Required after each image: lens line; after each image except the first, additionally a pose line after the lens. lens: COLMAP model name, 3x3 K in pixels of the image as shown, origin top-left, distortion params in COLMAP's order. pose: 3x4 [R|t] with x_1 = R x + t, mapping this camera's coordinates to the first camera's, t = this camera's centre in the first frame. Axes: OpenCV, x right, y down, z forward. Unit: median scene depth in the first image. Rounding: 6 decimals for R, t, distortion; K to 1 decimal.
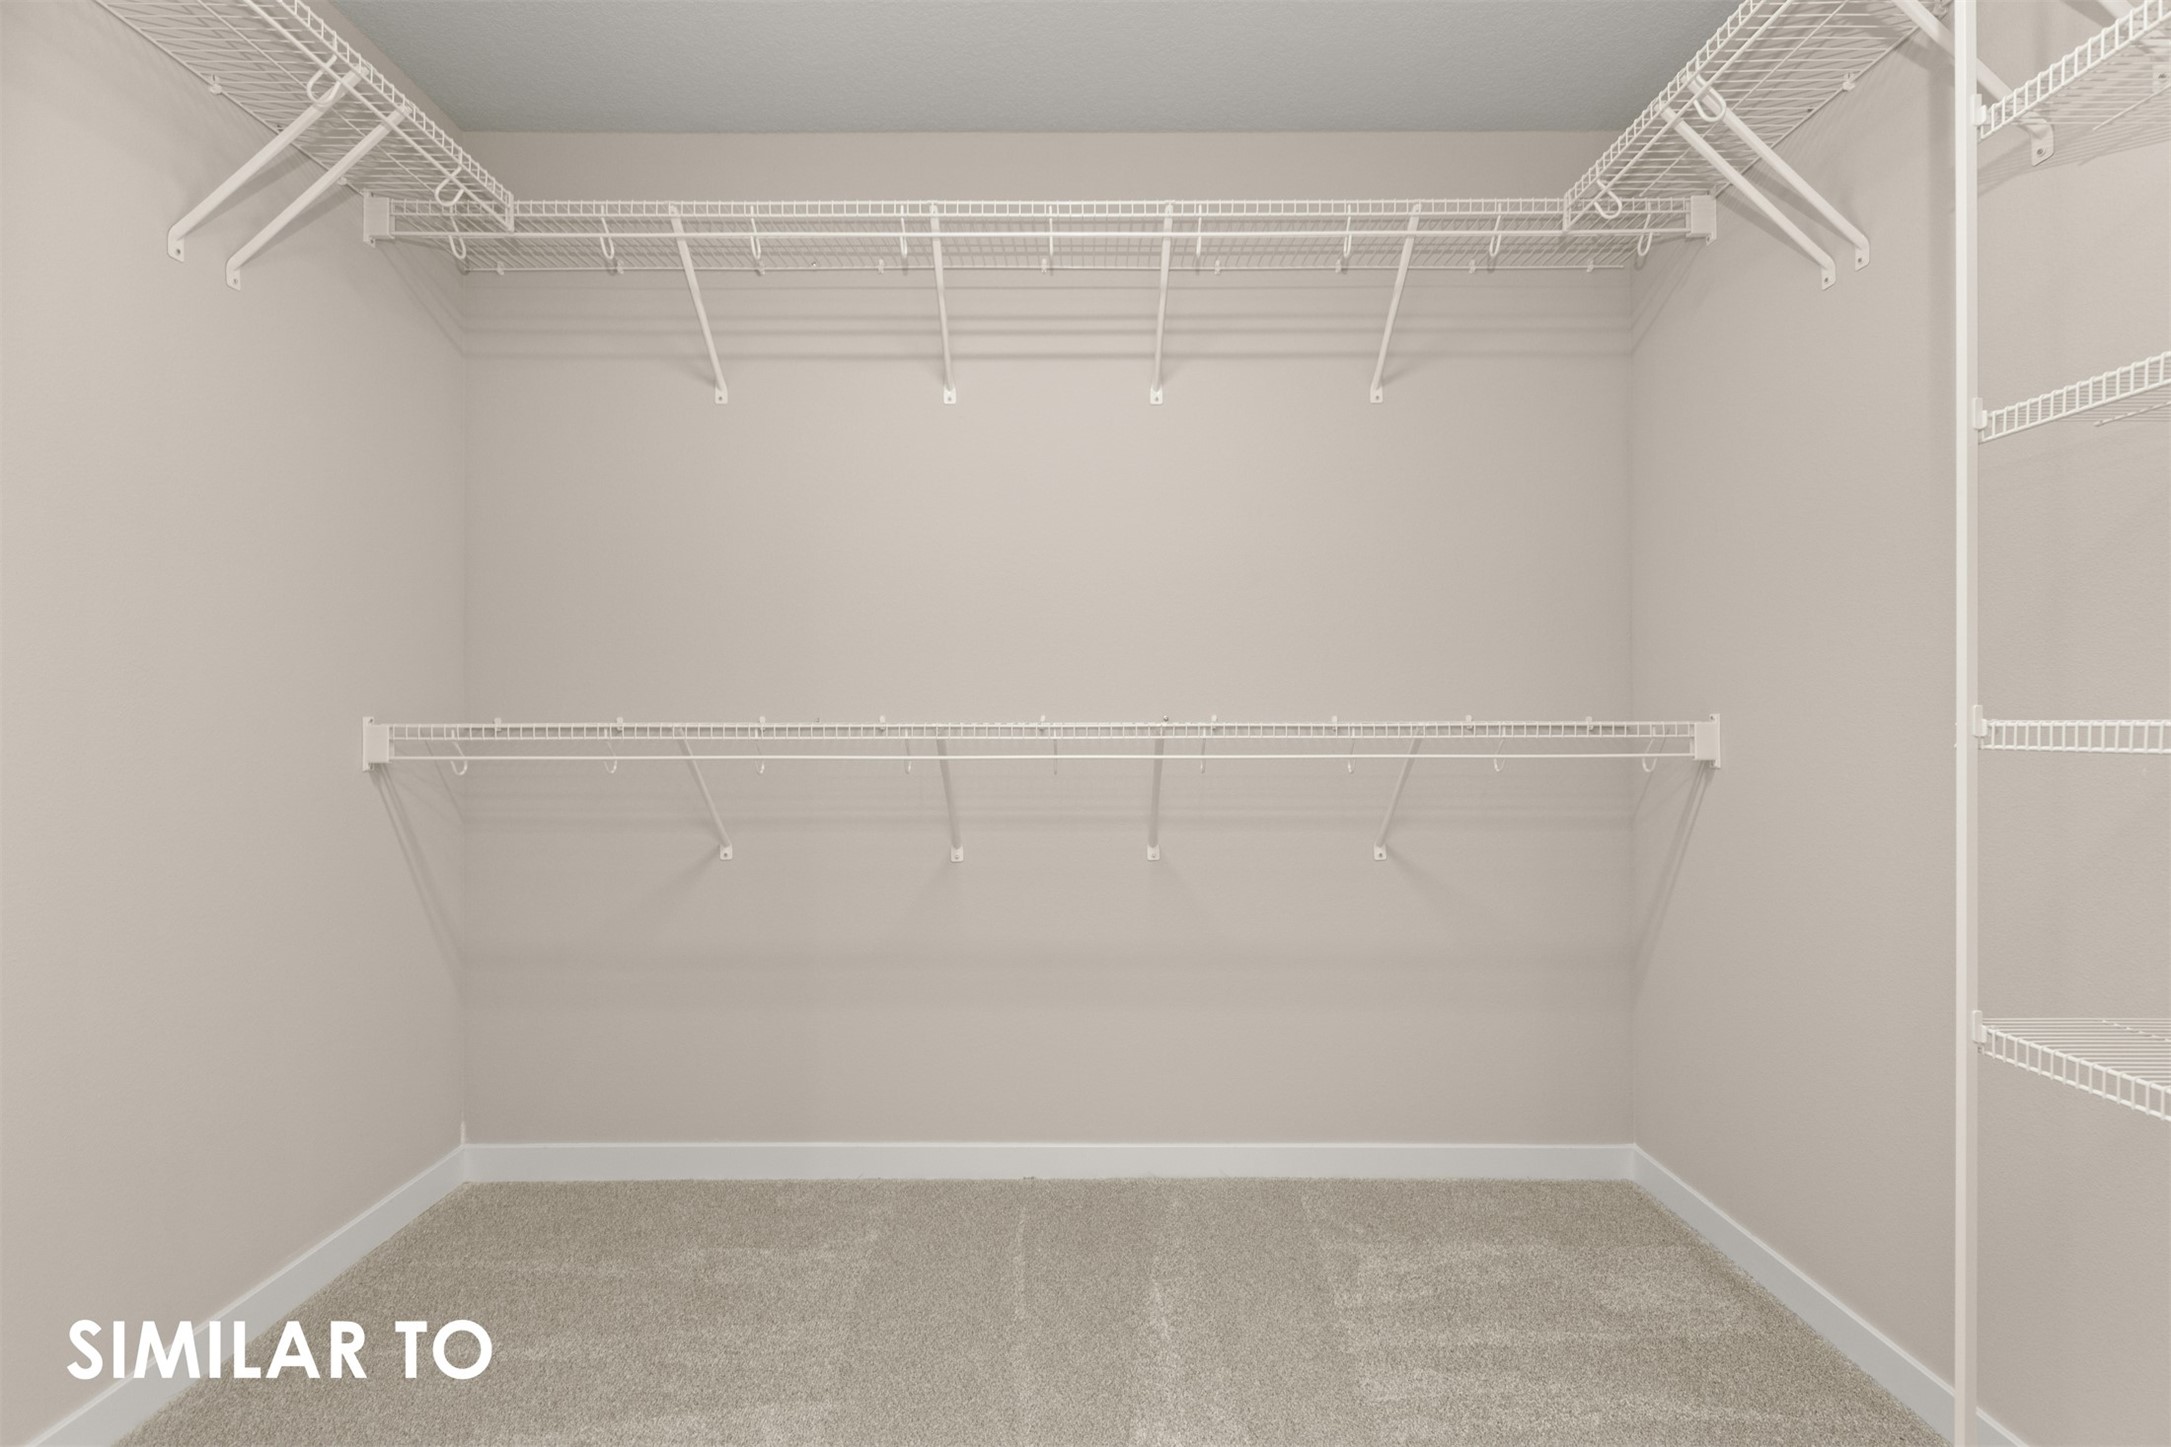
lens RADIAL K [[1067.2, 0, 1086.9], [0, 1067.2, 730.7], [0, 0, 1]] dist [0.010704, -0.001044]
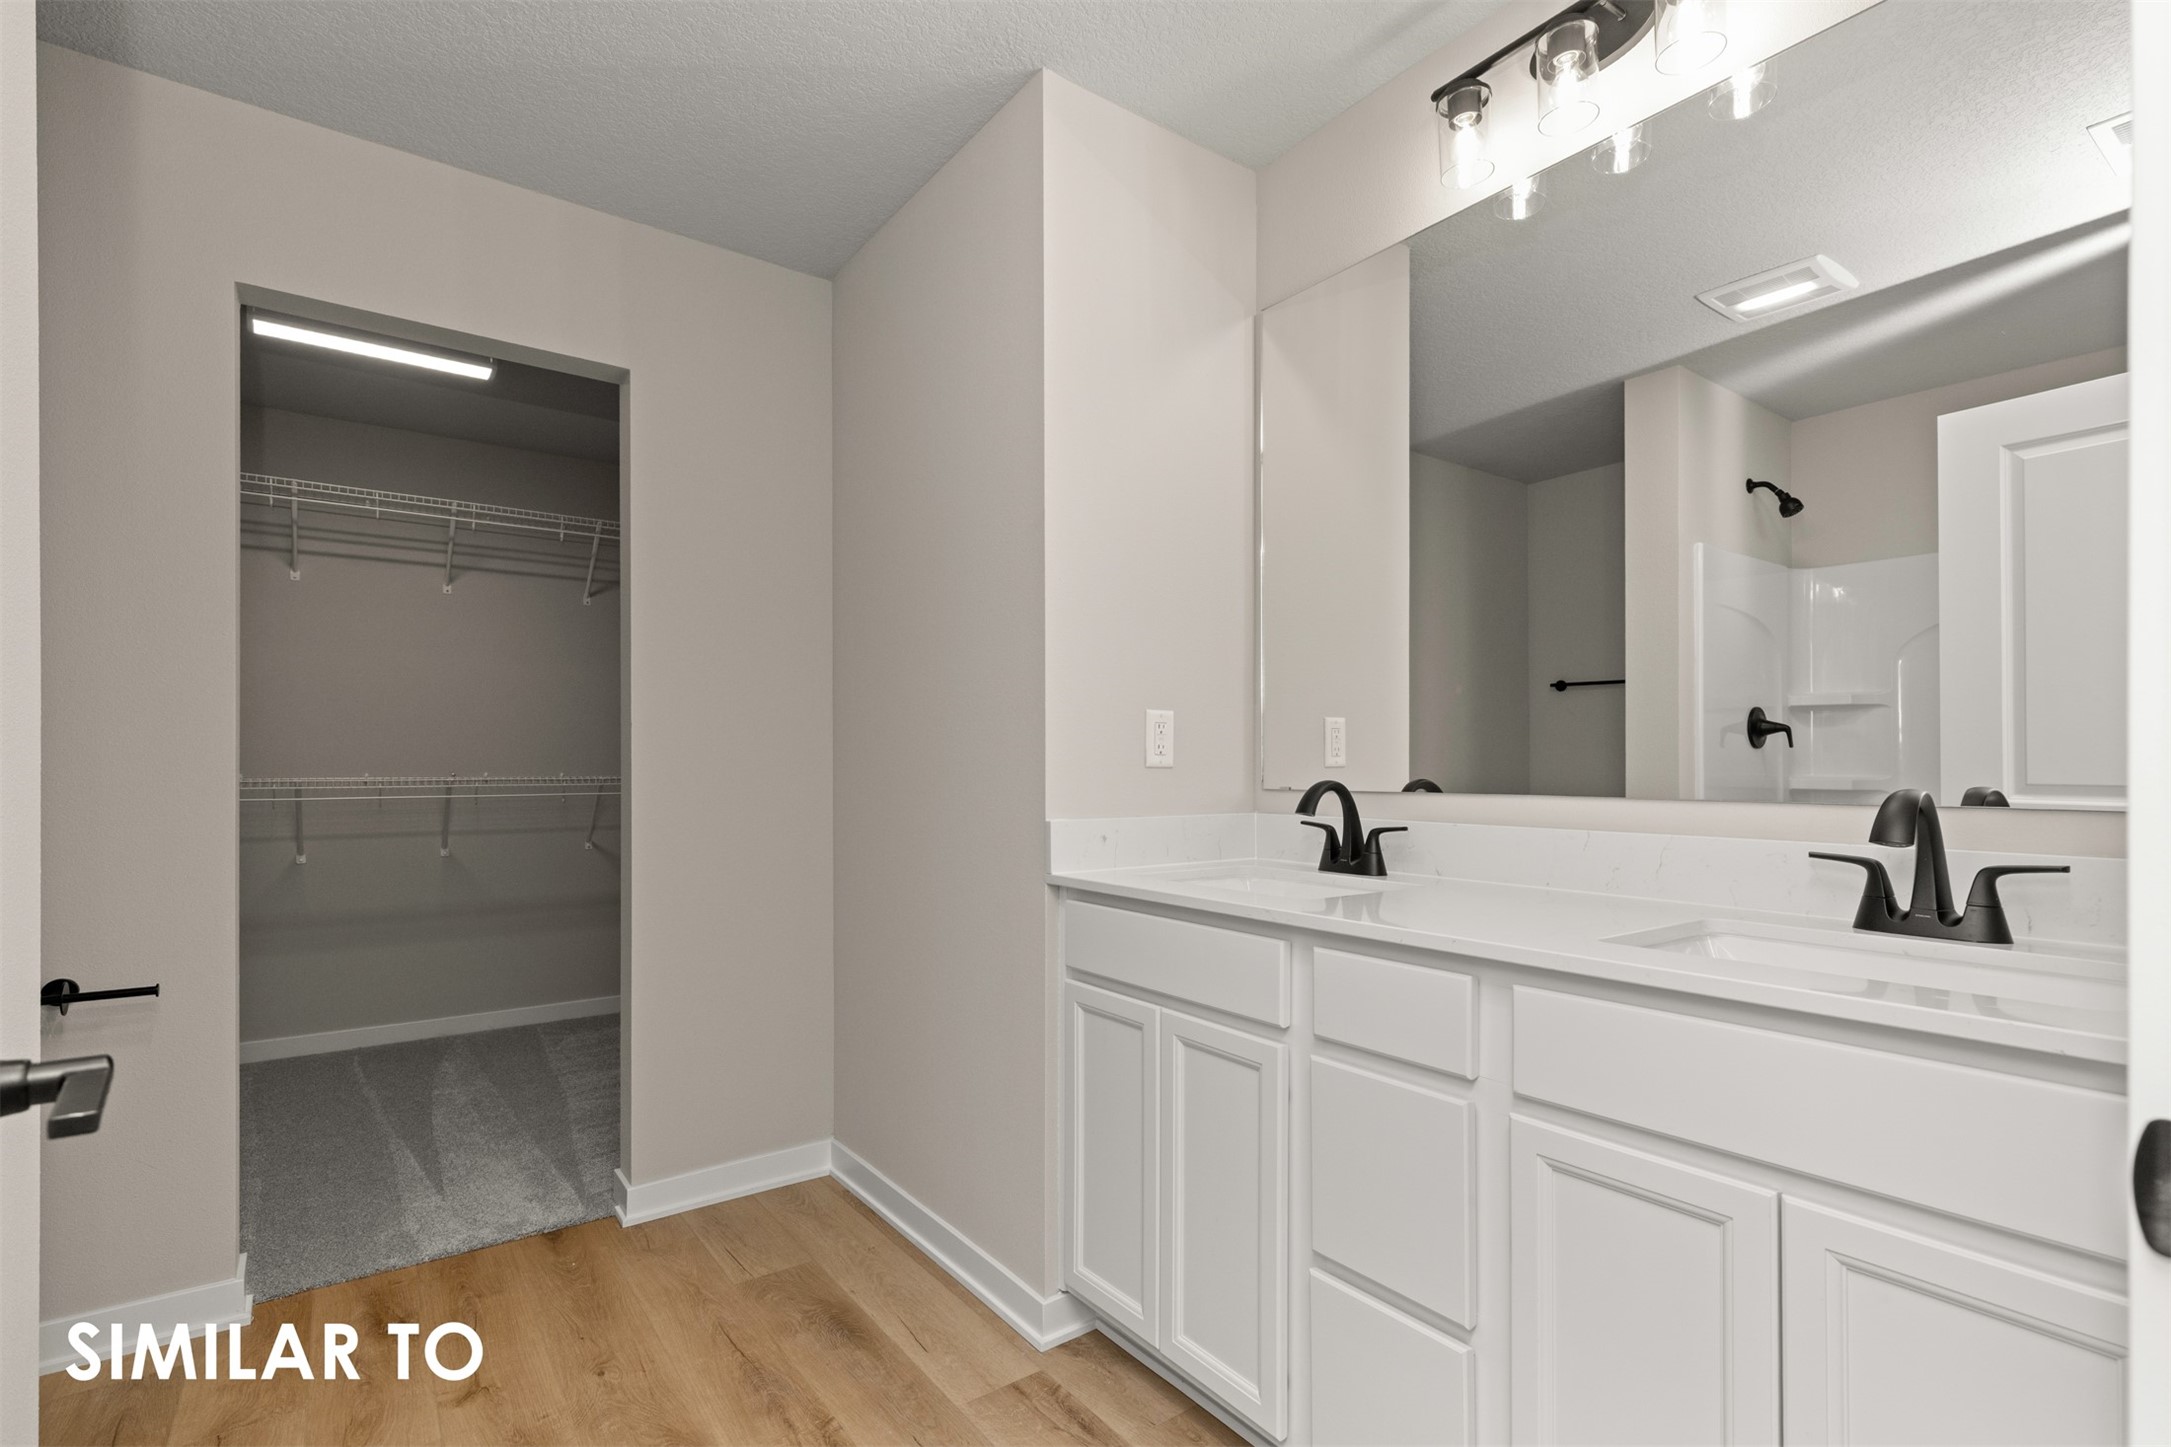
lens RADIAL K [[1067.2, 0, 1119.8], [0, 1067.2, 761.6], [0, 0, 1]] dist [0.010704, -0.001044]
pose [[0.810963, 0.001078, 0.585096, -0.069993], [0.003475, 0.999972, -0.006659, -0.018074], [-0.585087, 0.007433, 0.810937, -1.098027]]
